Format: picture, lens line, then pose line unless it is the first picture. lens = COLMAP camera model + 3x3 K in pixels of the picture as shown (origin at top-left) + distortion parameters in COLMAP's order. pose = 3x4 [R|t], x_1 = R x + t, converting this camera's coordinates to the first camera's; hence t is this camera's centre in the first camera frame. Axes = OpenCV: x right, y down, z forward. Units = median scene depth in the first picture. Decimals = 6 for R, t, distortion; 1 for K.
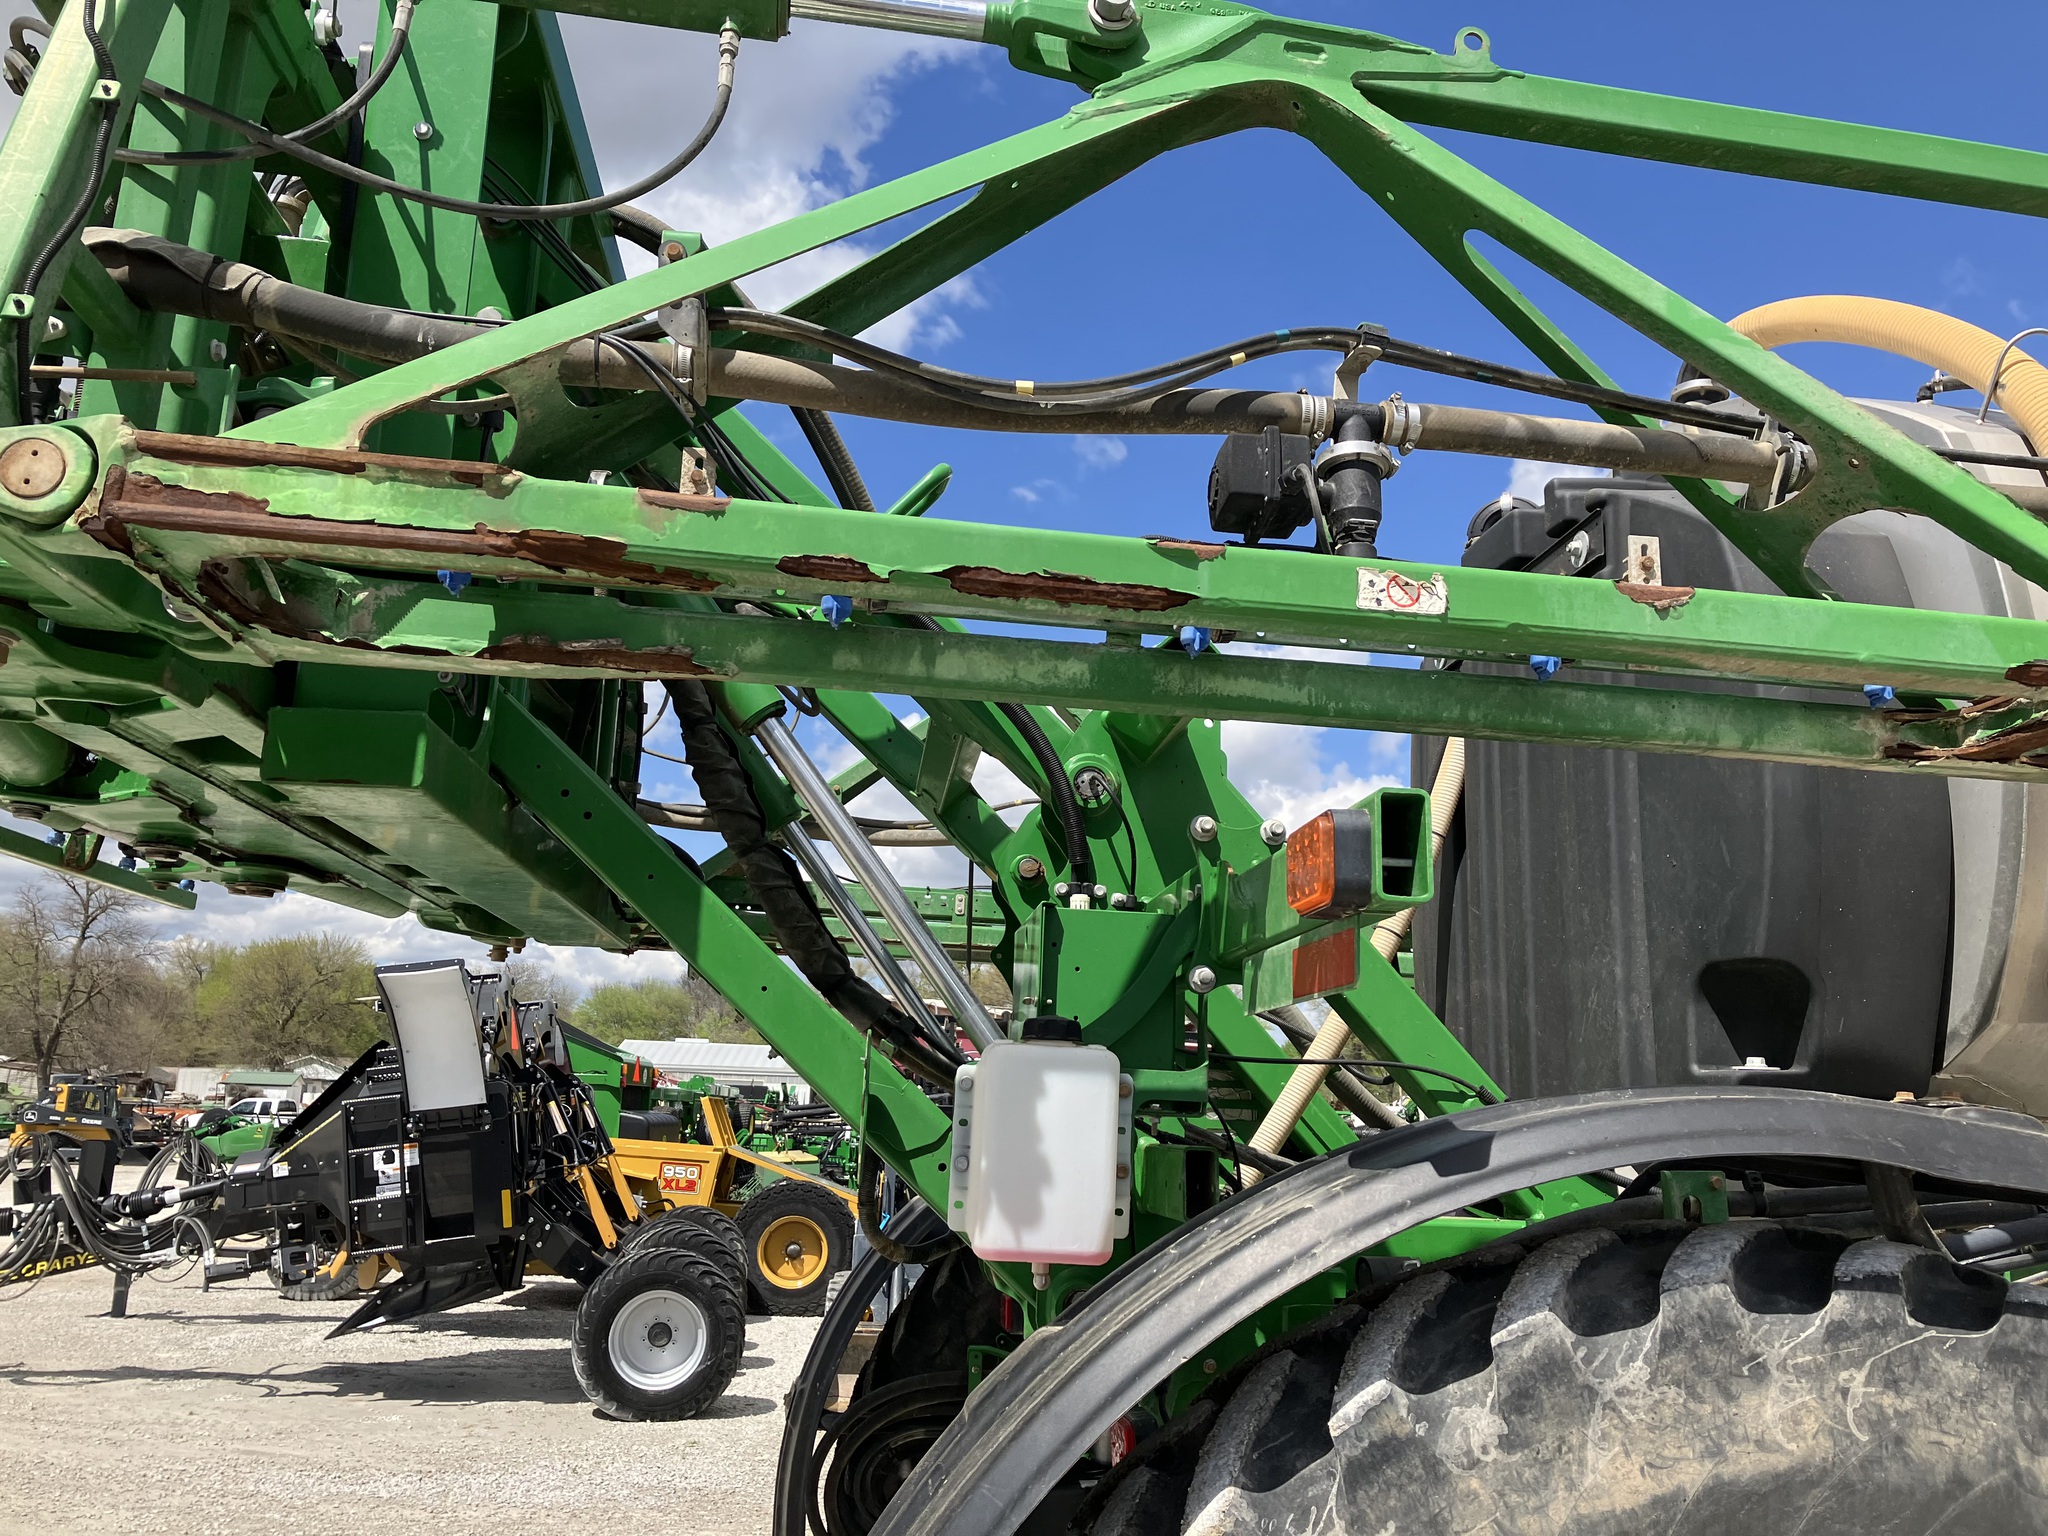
lens RADIAL K [[1784.3, 0, 1024.0], [0, 1784.3, 768.0], [0, 0, 1]] dist [0.073627, -0.091129]
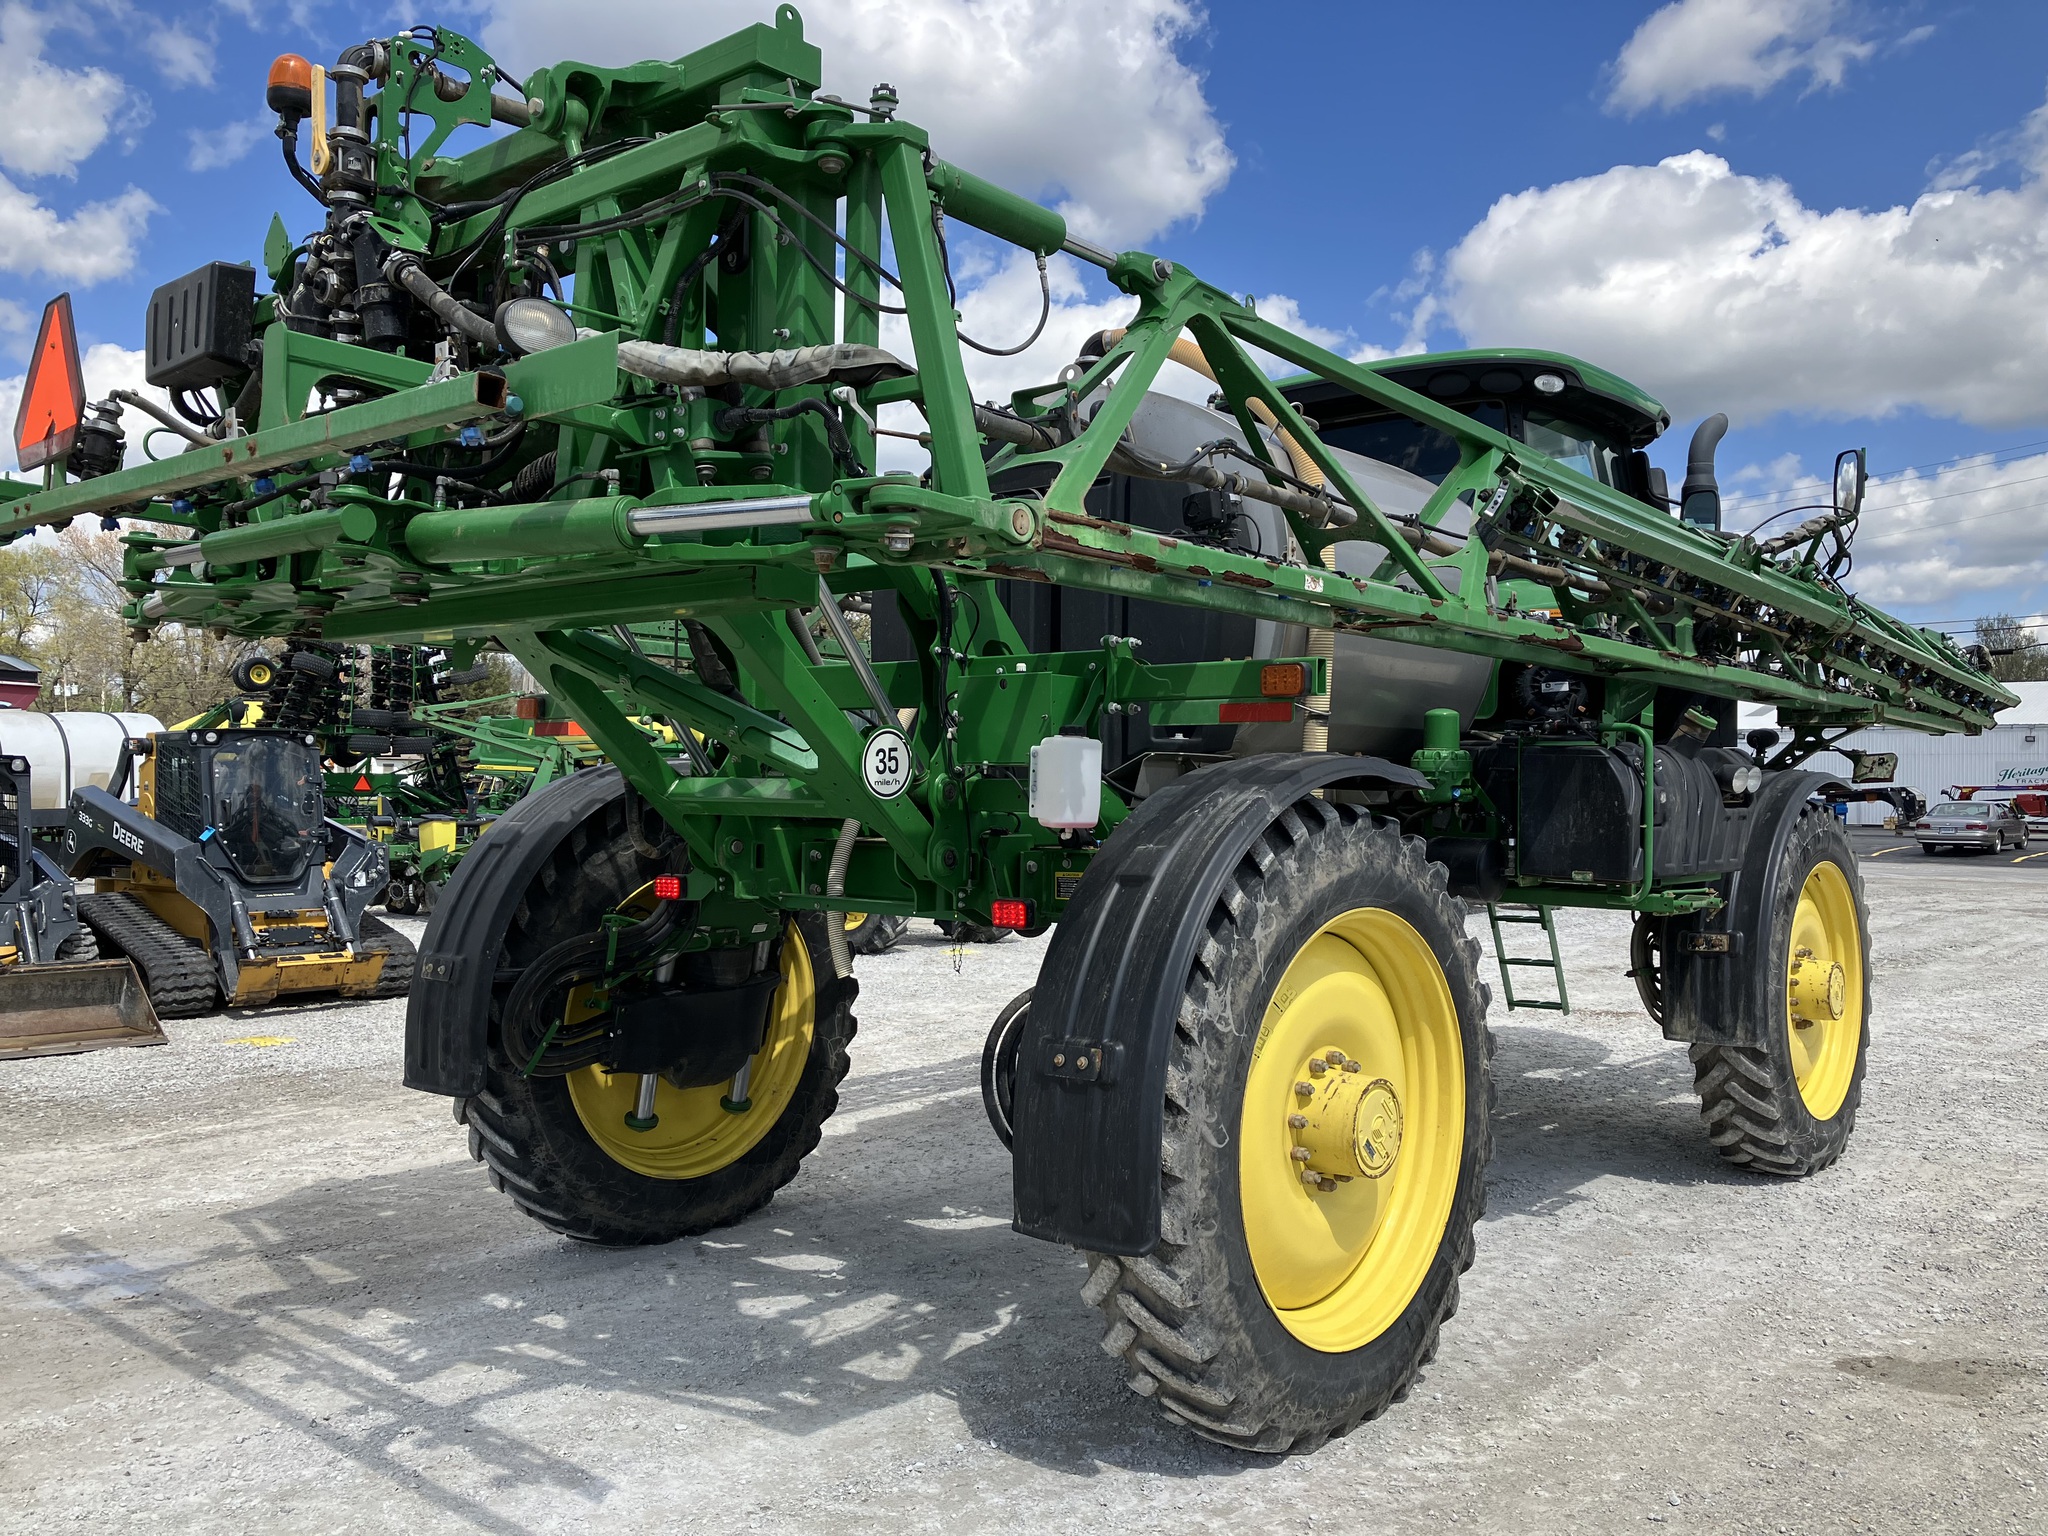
lens RADIAL K [[1784.3, 0, 1024.0], [0, 1784.3, 768.0], [0, 0, 1]] dist [0.073627, -0.091129]
pose [[0.730778, -0.016500, 0.682416, -2.094284], [-0.143570, 0.973631, 0.177285, -0.256141], [-0.667347, -0.227531, 0.709139, -0.772150]]
